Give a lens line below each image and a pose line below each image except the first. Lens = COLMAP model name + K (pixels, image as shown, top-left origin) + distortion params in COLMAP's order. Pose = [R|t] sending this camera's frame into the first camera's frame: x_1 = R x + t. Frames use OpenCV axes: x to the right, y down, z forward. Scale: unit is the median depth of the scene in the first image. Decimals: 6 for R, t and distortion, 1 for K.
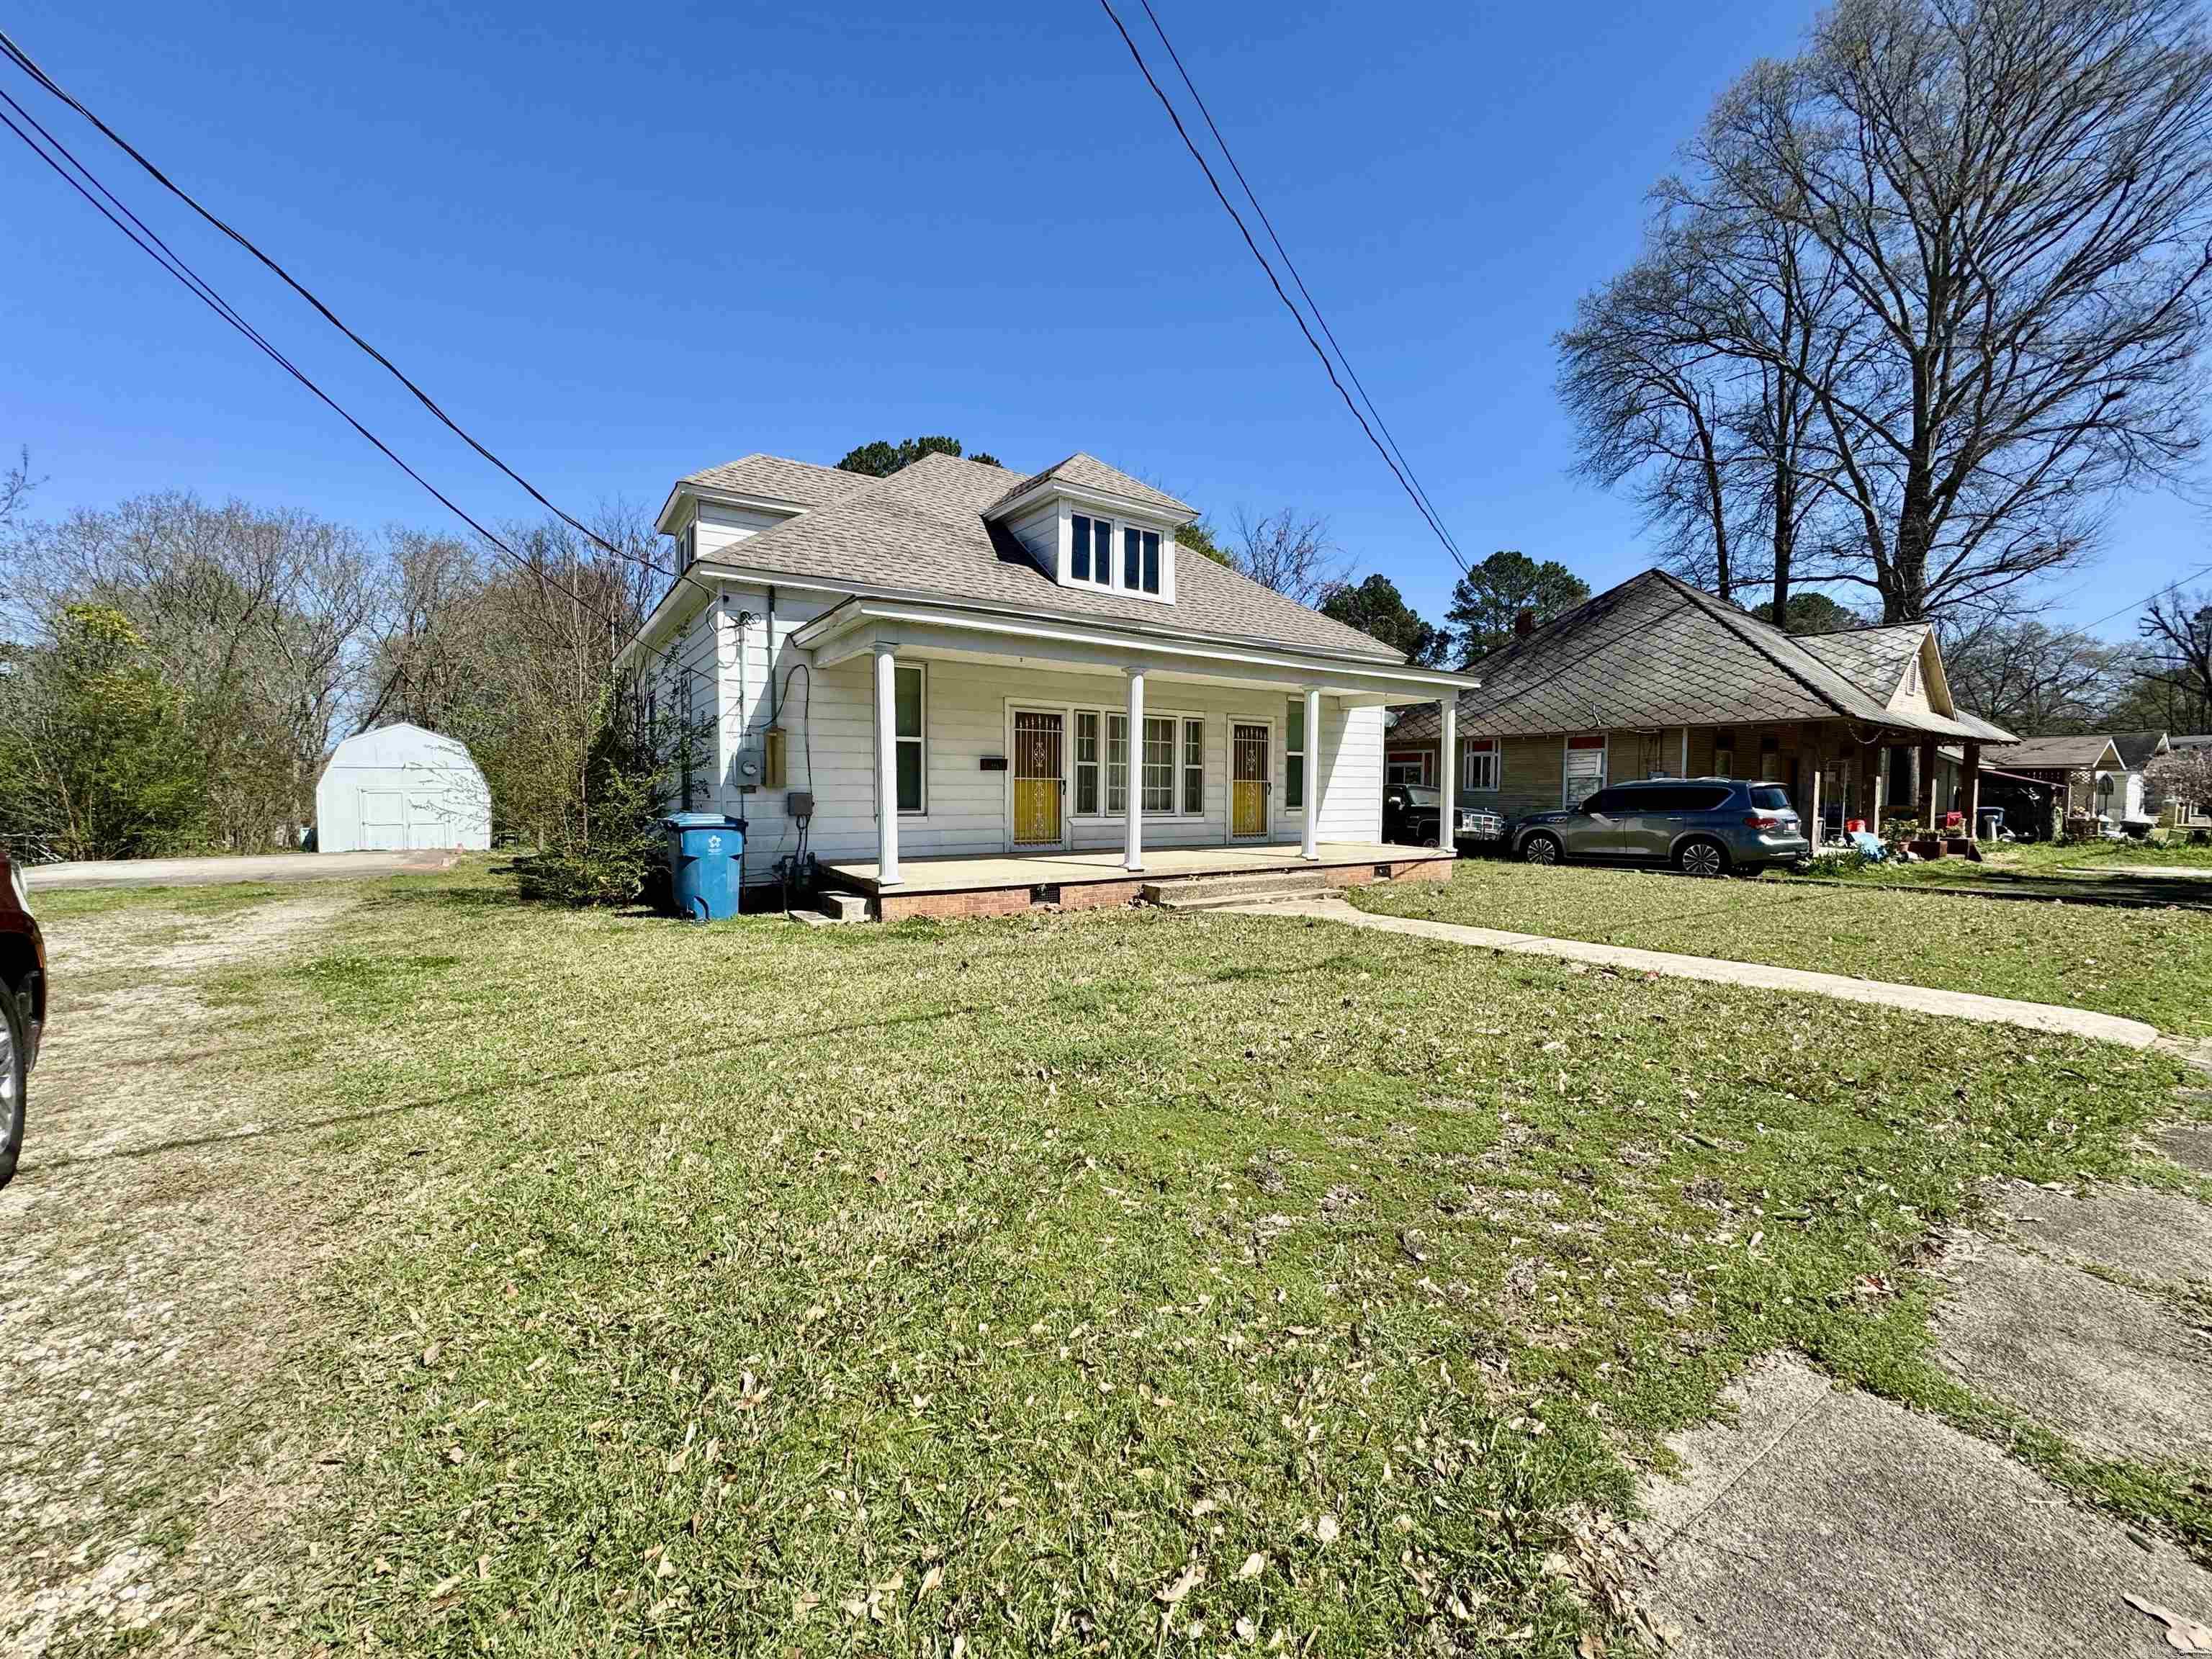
lens RADIAL K [[887.4, 0, 1097.6], [0, 887.4, 832.1], [0, 0, 1]] dist [-0.002328, 0.000404]
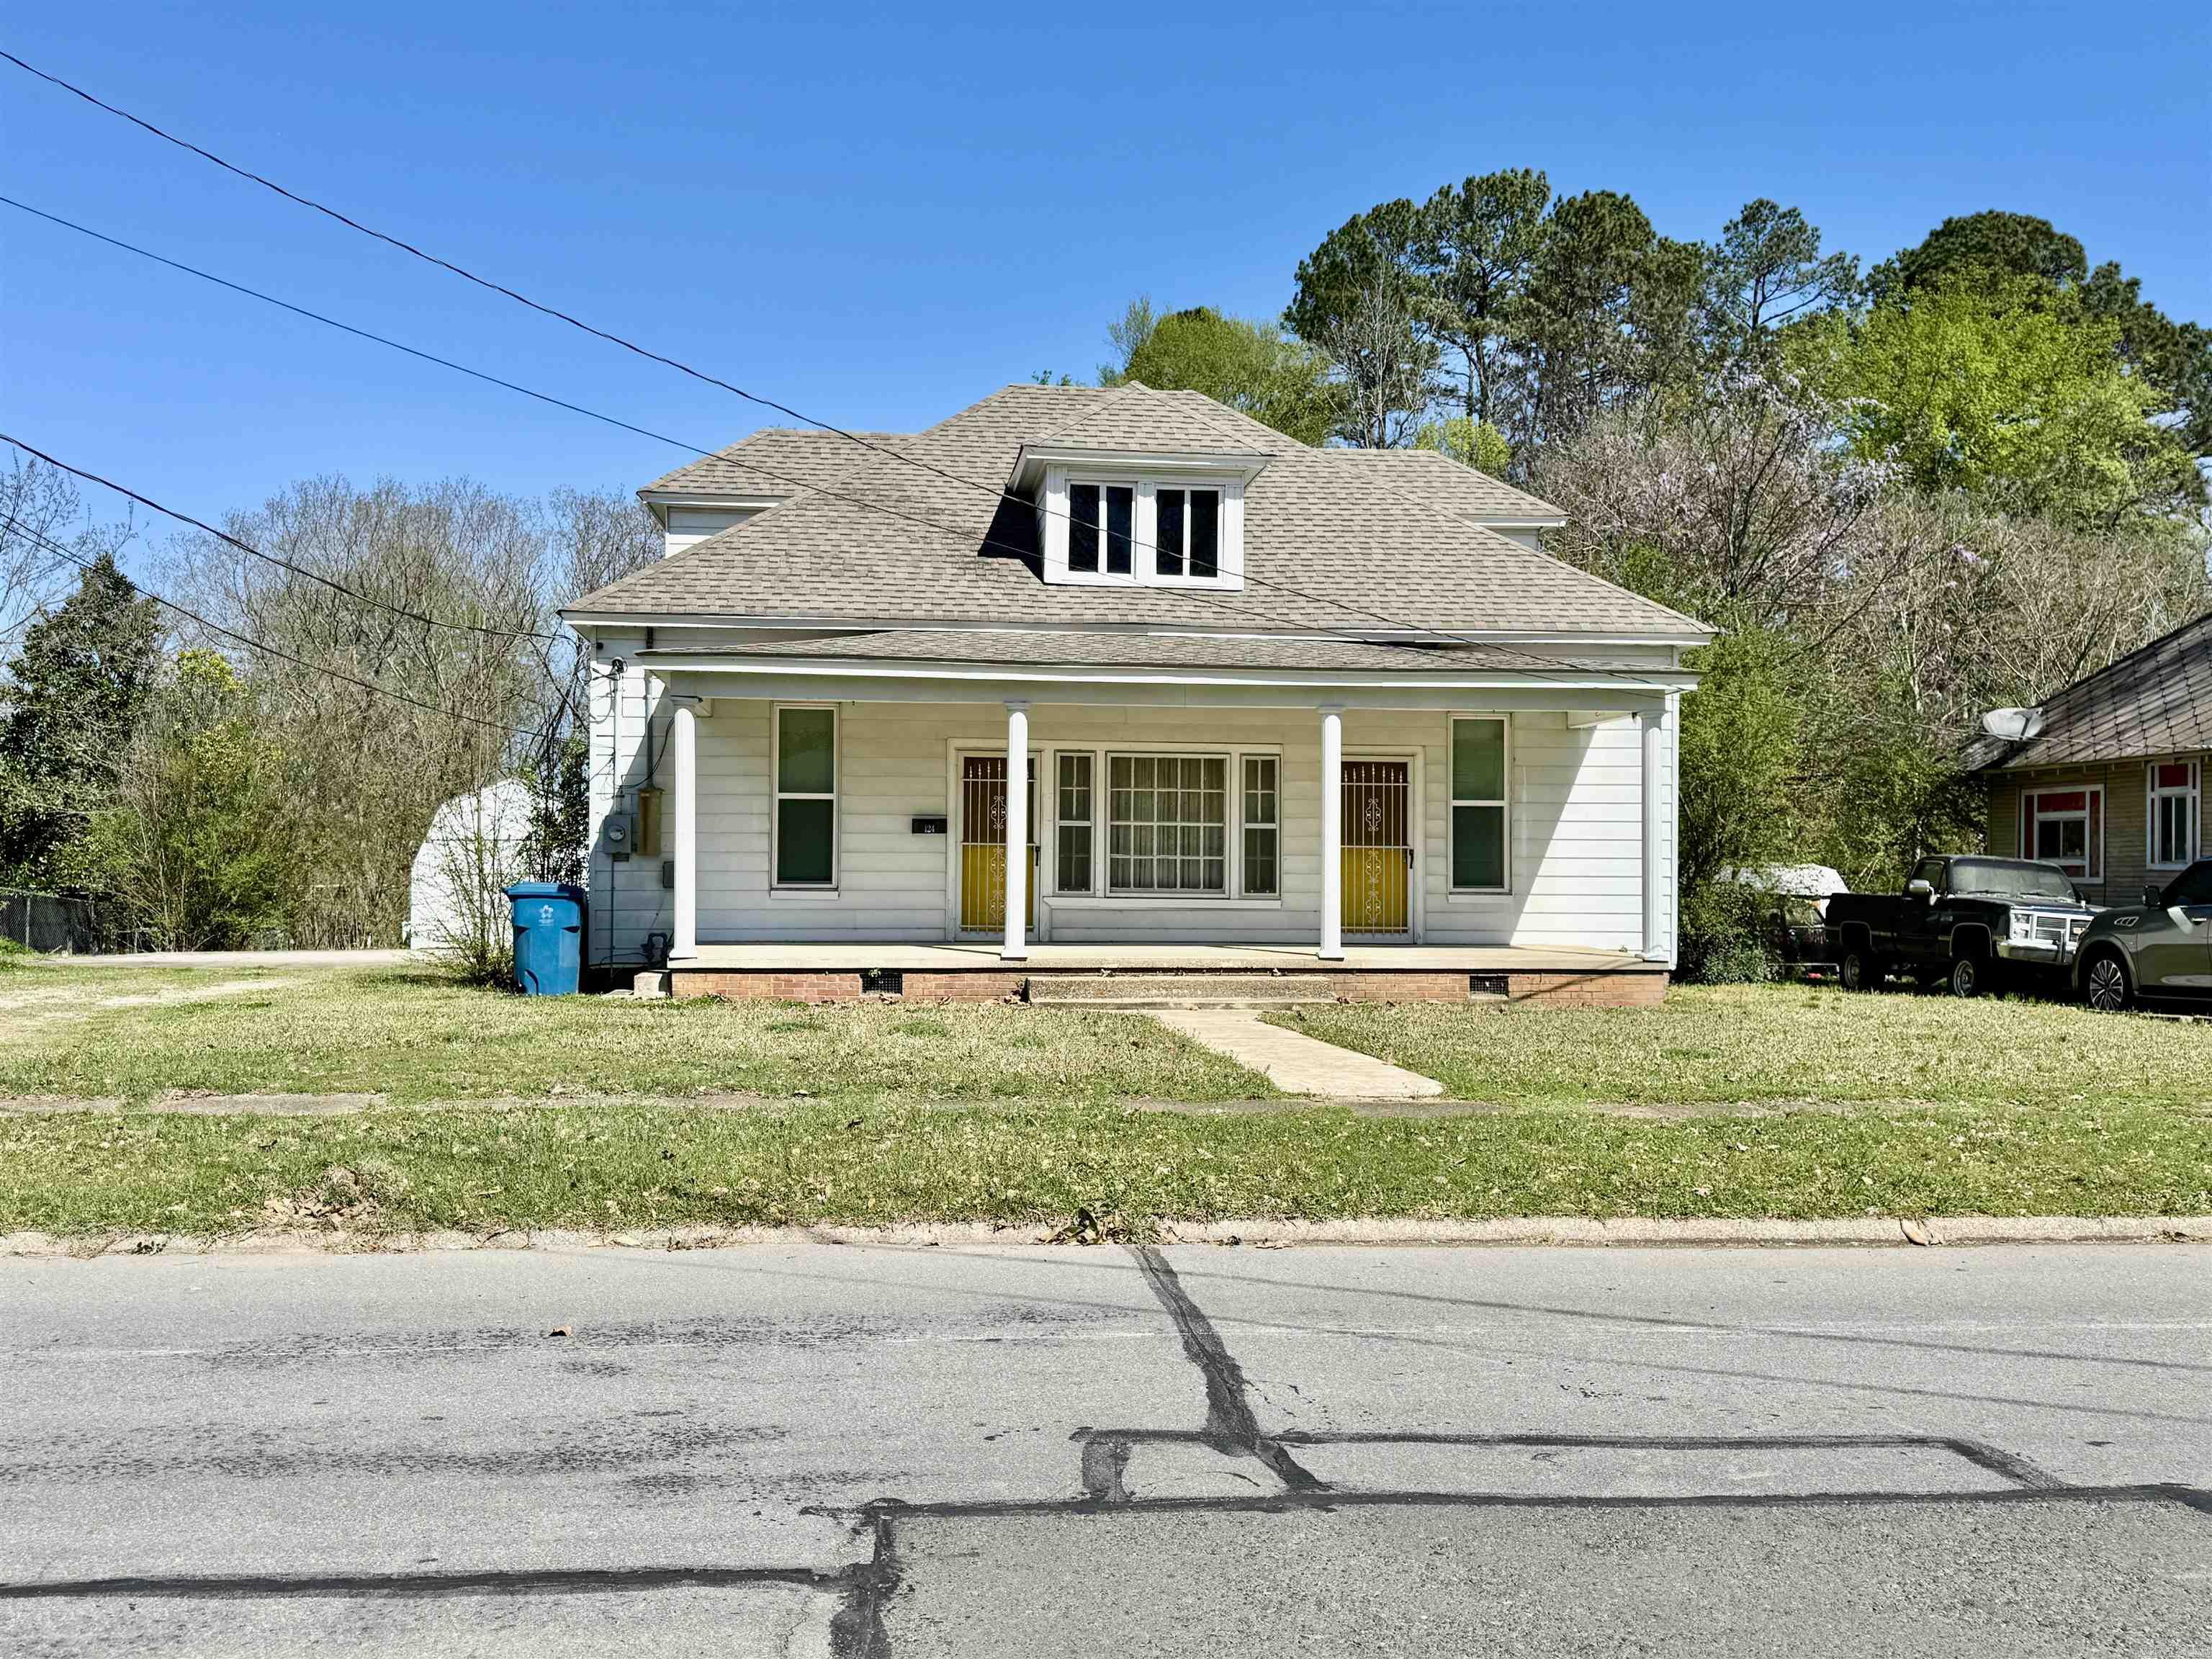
lens RADIAL K [[1991.1, 0, 1105.1], [0, 1991.1, 836.7], [0, 0, 1]] dist [0.104726, 0.011586]
pose [[0.883911, -0.008632, -0.467576, 0.752382], [-0.024777, 0.997561, -0.065254, 0.038951], [0.466999, 0.069264, 0.881541, -0.416390]]
